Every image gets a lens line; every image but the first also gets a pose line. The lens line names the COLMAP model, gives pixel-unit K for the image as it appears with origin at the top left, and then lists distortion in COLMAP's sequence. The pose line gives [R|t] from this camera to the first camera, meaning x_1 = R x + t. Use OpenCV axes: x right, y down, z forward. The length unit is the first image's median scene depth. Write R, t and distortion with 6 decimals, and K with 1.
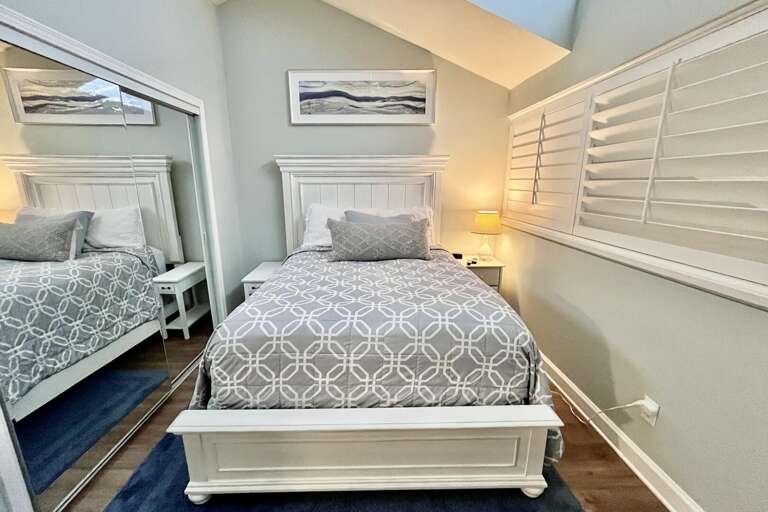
lens RADIAL K [[316.8, 0, 384.0], [0, 316.8, 256.0], [0, 0, 1]] dist [0.002211, 0.000168]
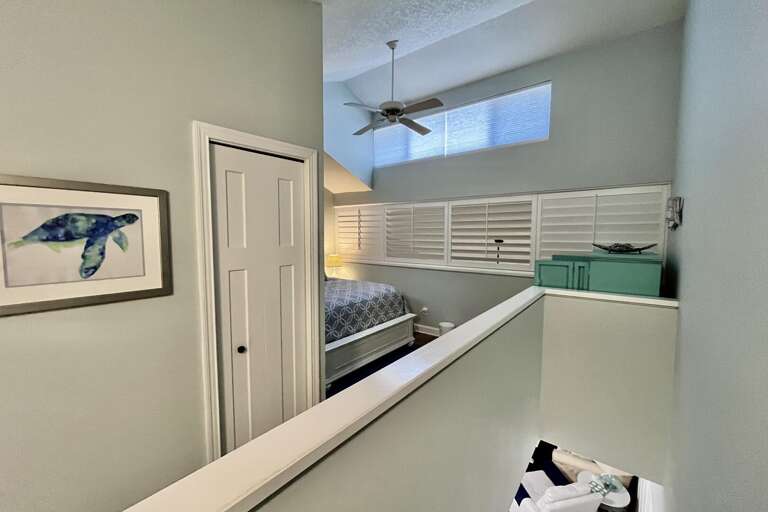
lens RADIAL K [[307.5, 0, 384.0], [0, 307.5, 256.0], [0, 0, 1]] dist [-0.000086, -0.000002]
pose [[0.627435, -0.056220, 0.776636, -1.888117], [0.173586, 0.982390, -0.069123, 0.090183], [-0.759074, 0.178183, 0.626145, -0.755116]]
